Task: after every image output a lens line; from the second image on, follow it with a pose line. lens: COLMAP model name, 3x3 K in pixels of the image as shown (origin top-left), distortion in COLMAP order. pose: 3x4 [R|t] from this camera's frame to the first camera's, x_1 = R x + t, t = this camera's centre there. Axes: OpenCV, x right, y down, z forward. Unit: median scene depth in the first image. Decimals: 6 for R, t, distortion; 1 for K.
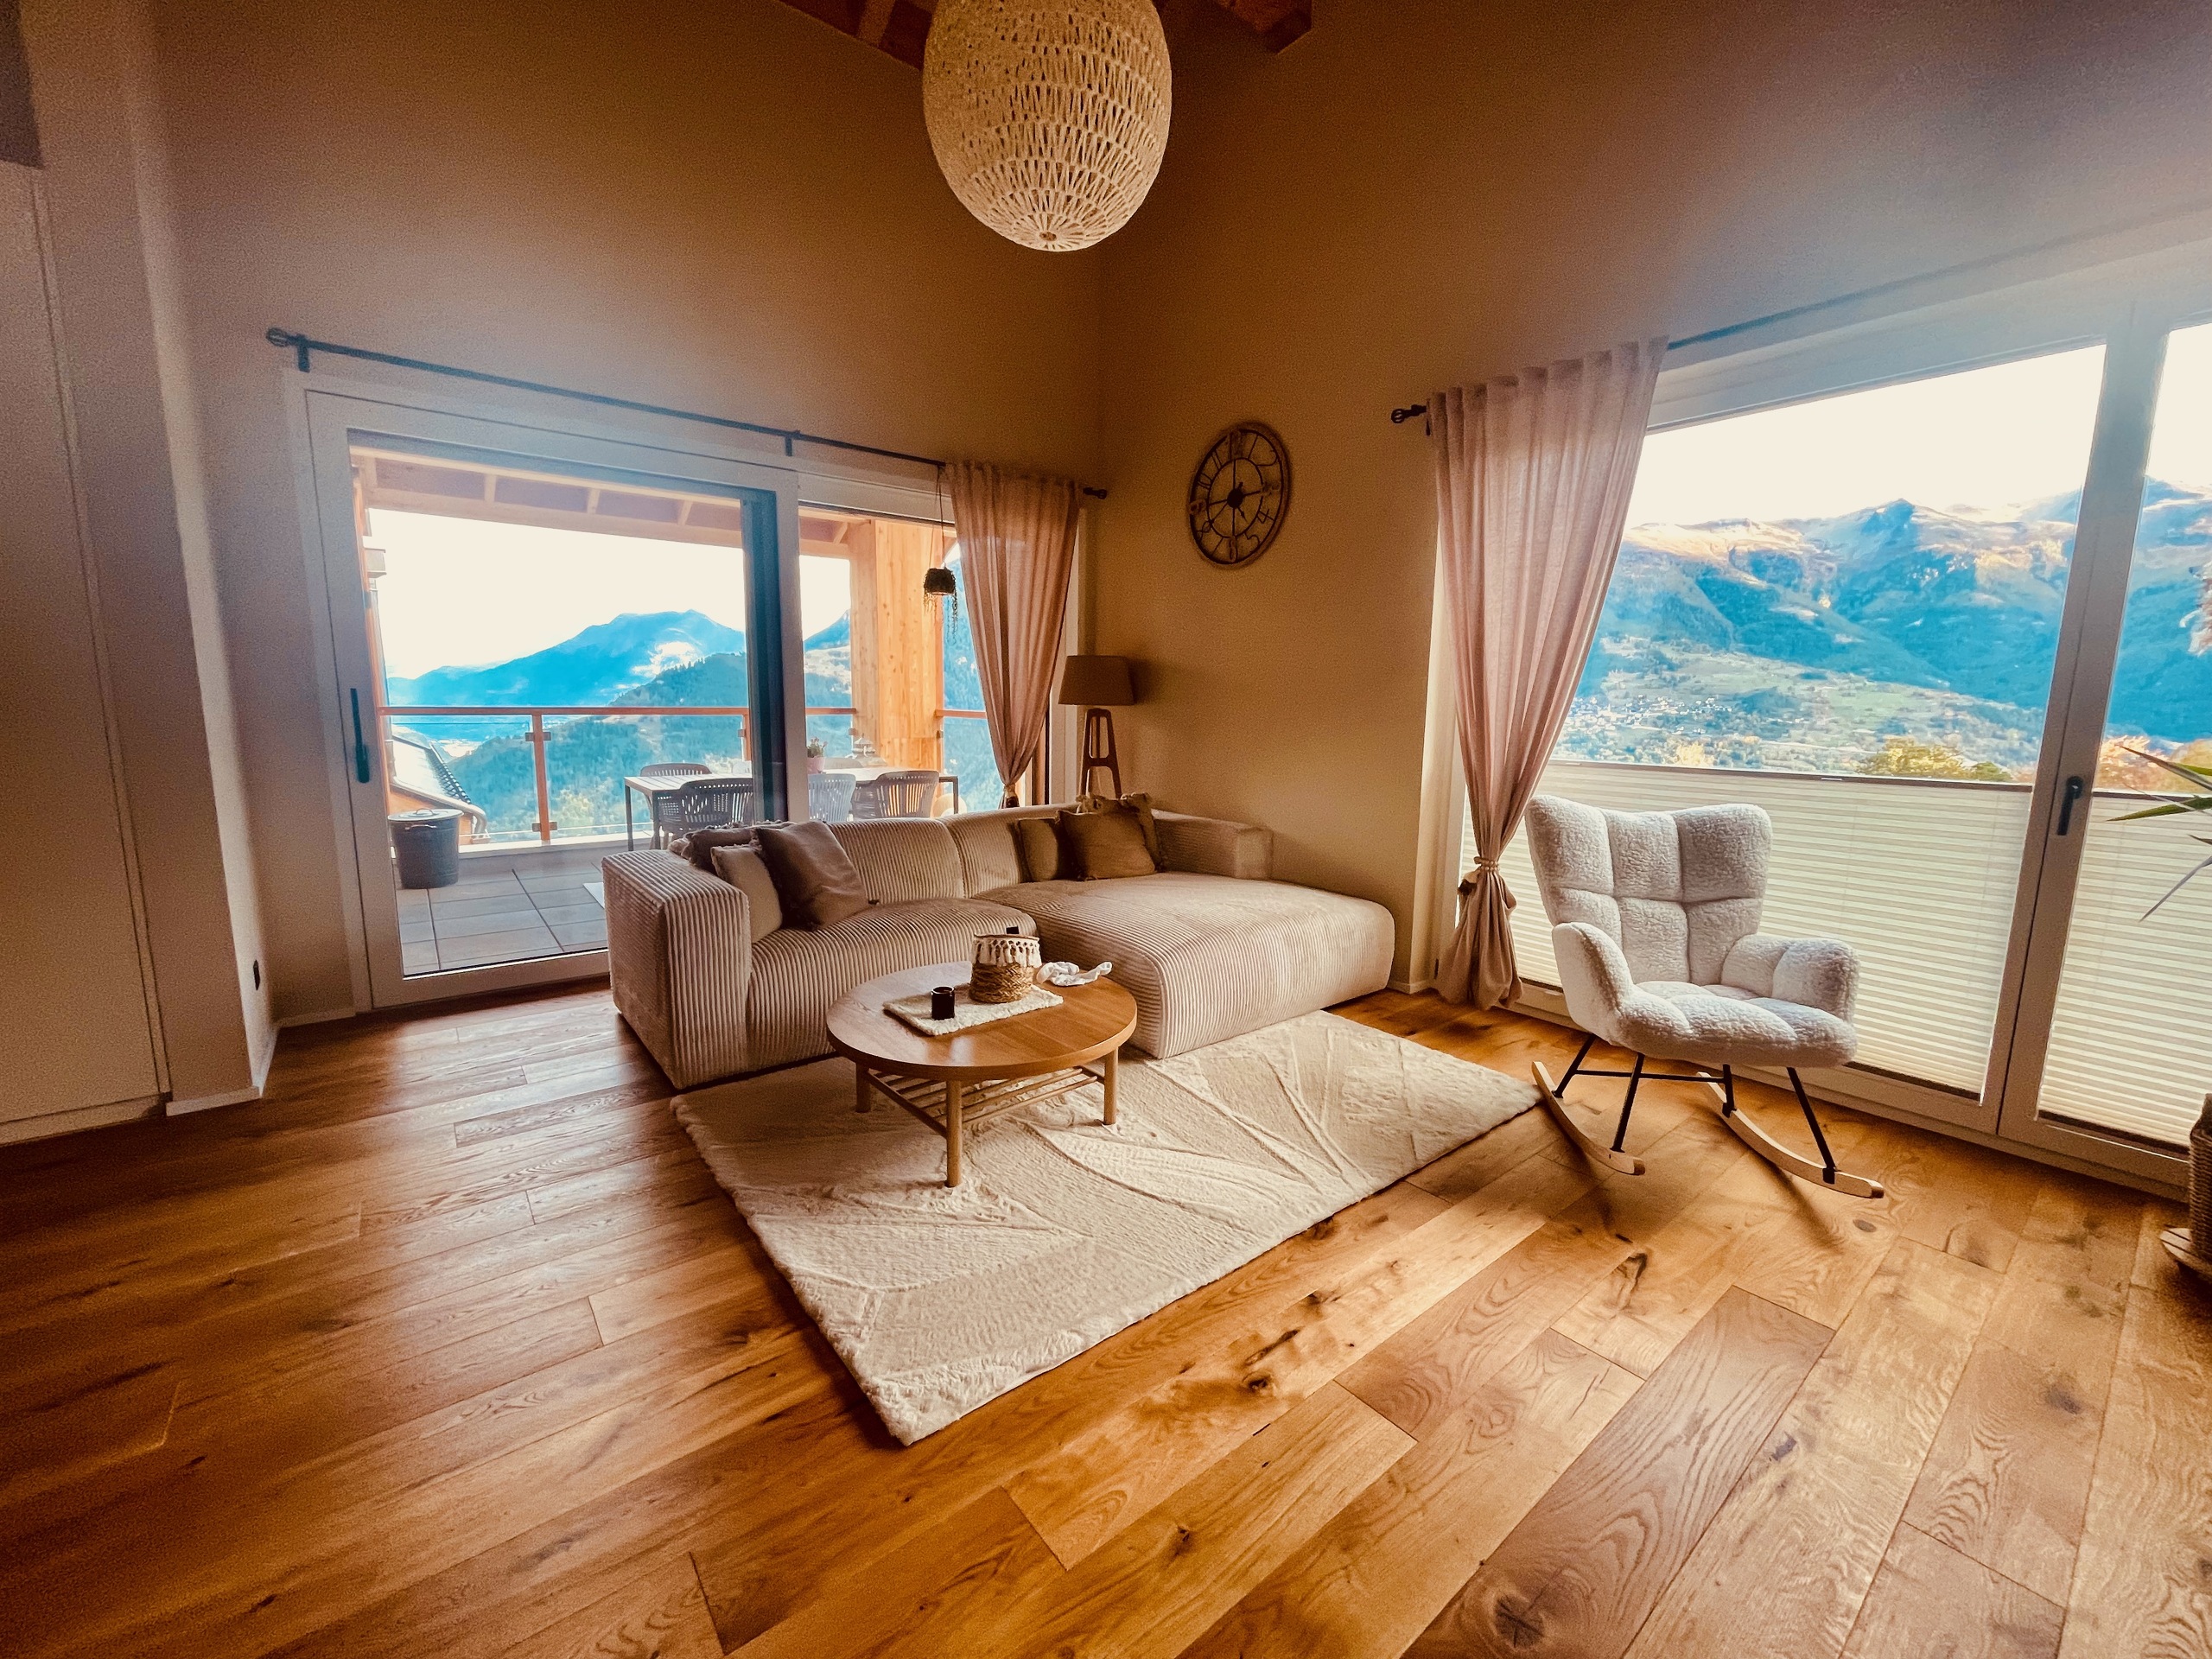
lens RADIAL K [[895.6, 0, 1098.0], [0, 895.6, 822.7], [0, 0, 1]] dist [-0.000899, -0.000580]
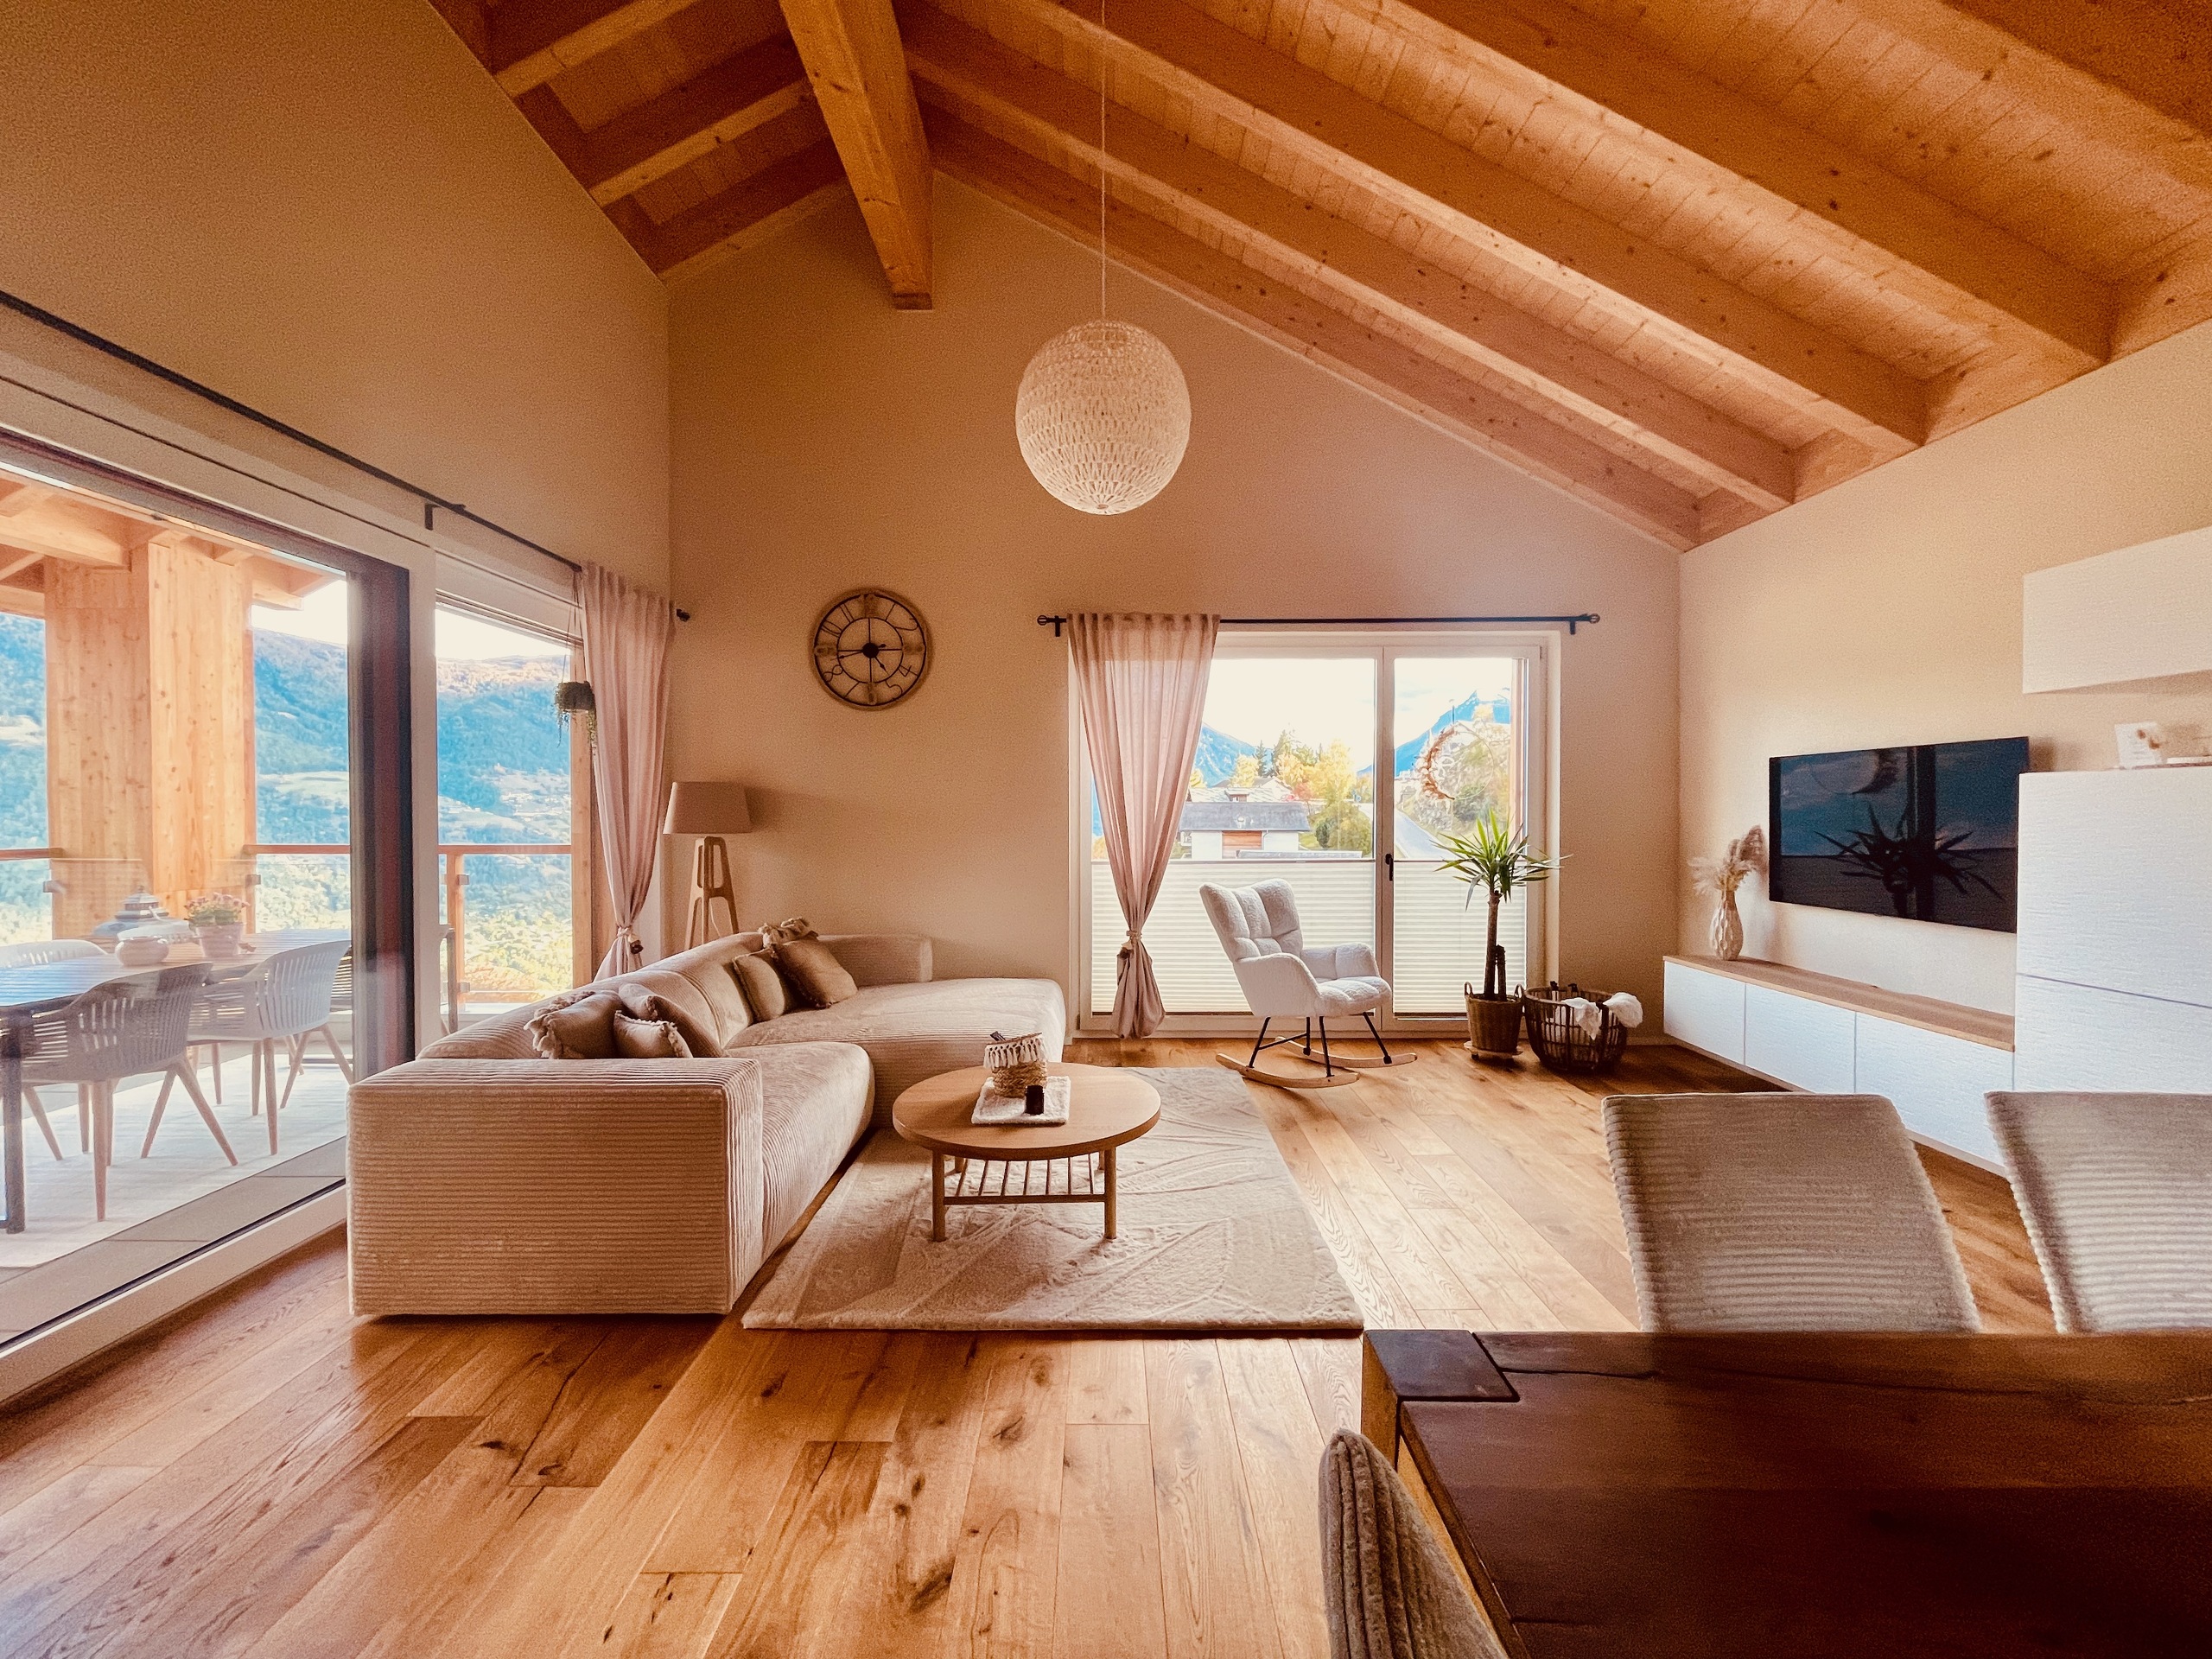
lens RADIAL K [[895.6, 0, 1094.6], [0, 895.6, 824.1], [0, 0, 1]] dist [-0.000899, -0.000580]
pose [[0.619499, -0.022946, 0.784662, -0.584738], [0.117786, 0.990974, -0.064014, -0.037346], [-0.776111, 0.132079, 0.616609, 0.108261]]
